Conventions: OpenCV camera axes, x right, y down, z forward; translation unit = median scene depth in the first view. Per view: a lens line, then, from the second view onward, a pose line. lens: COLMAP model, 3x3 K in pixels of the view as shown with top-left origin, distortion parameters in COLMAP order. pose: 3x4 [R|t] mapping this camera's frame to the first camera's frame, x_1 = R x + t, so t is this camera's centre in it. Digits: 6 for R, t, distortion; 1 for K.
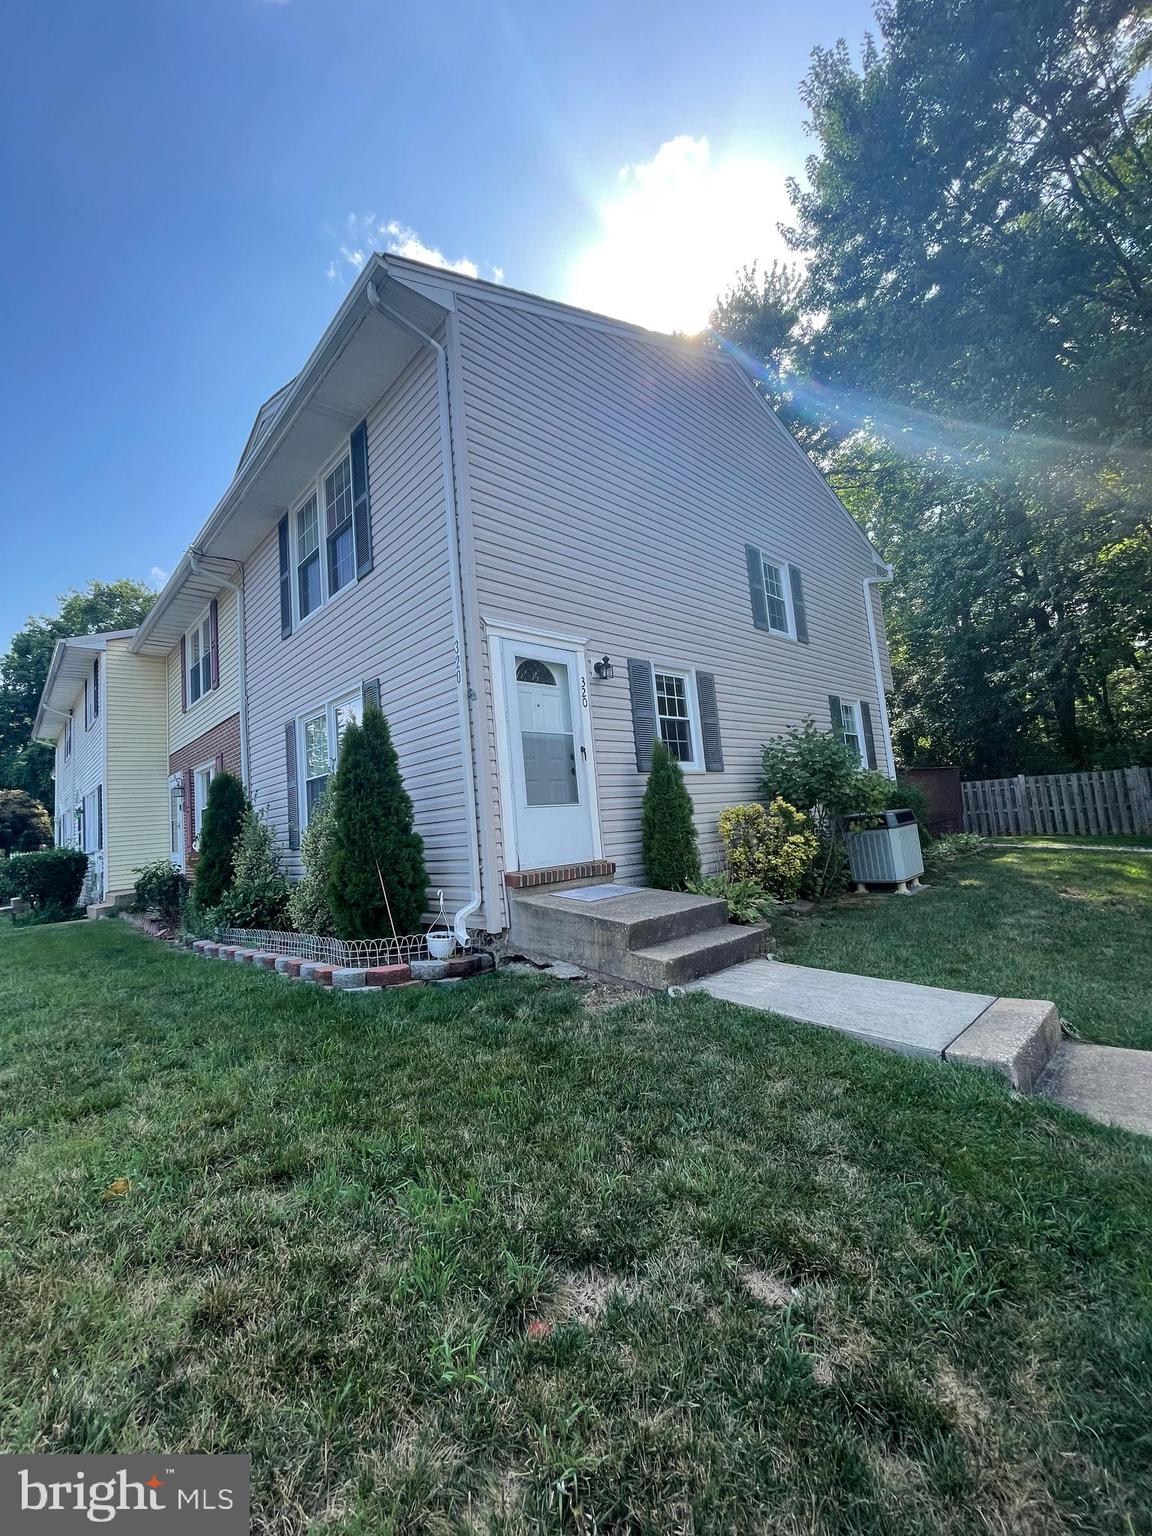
lens RADIAL K [[620.1, 0, 576.4], [0, 620.1, 762.9], [0, 0, 1]] dist [0.001508, -0.000079]
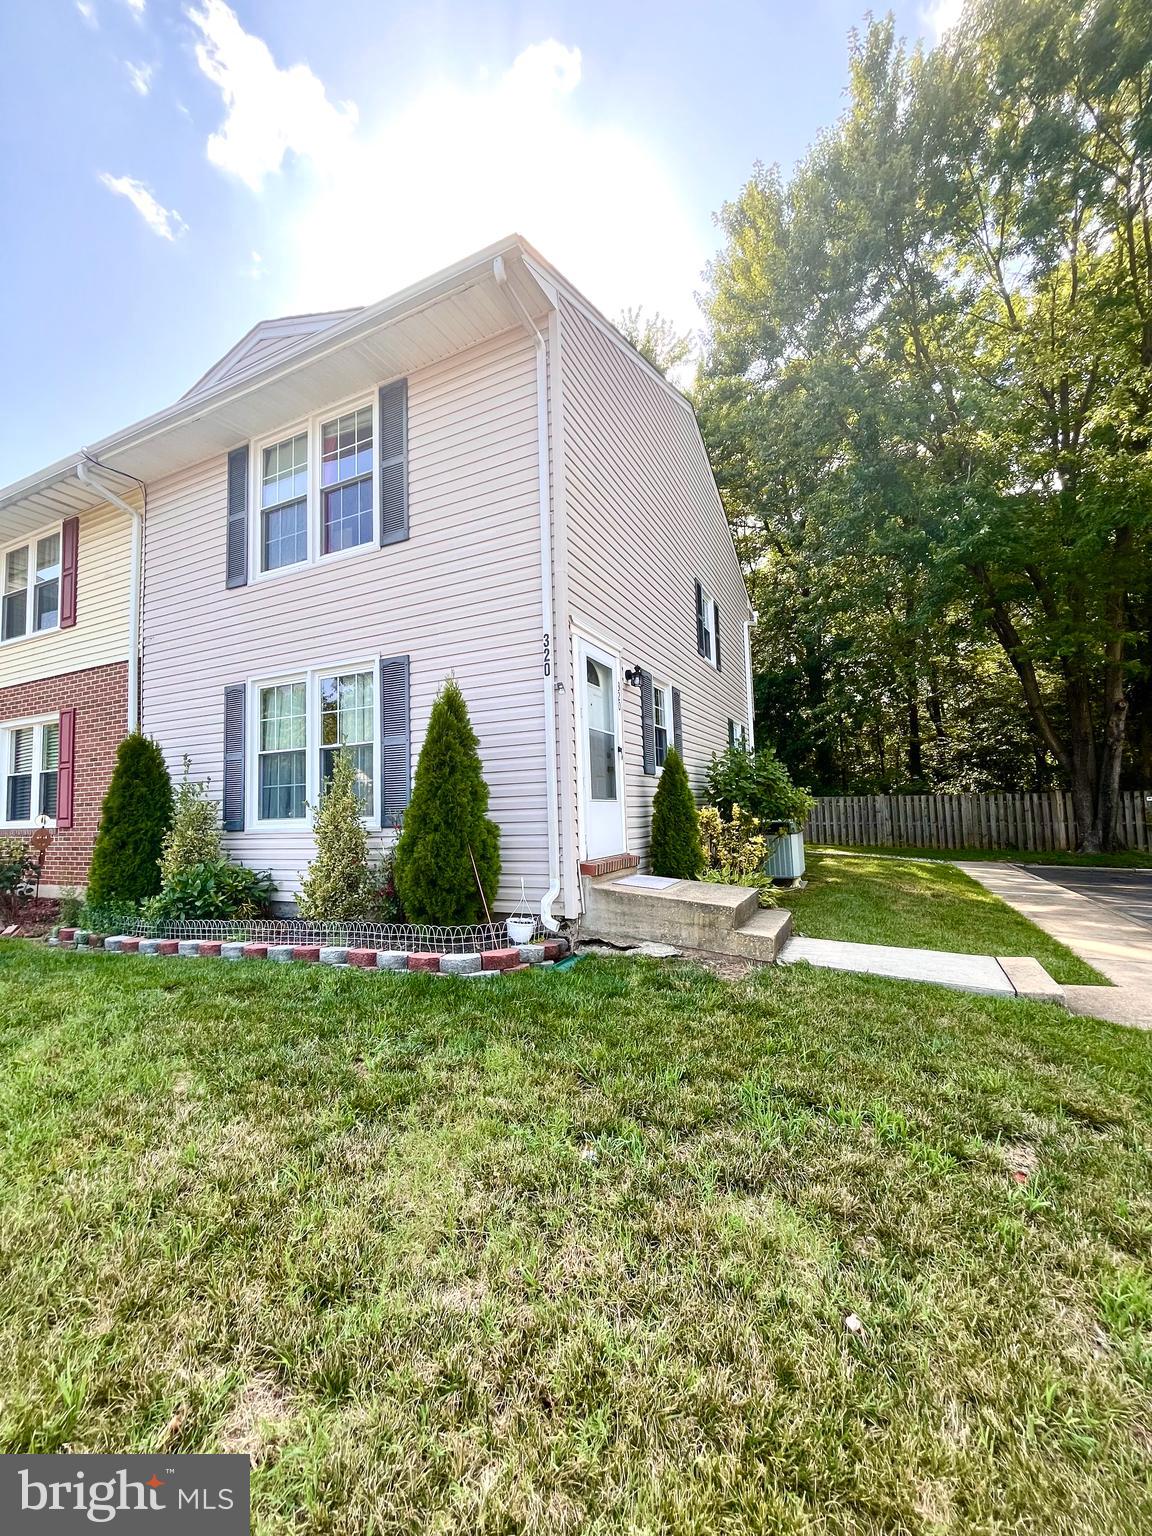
lens RADIAL K [[619.7, 0, 577.3], [0, 619.7, 769.2], [0, 0, 1]] dist [0.001827, -0.001251]
pose [[0.932429, 0.076405, 0.353183, -0.470519], [-0.080851, 0.996724, -0.002171, 0.021782], [-0.352191, -0.026531, 0.935552, 0.019228]]
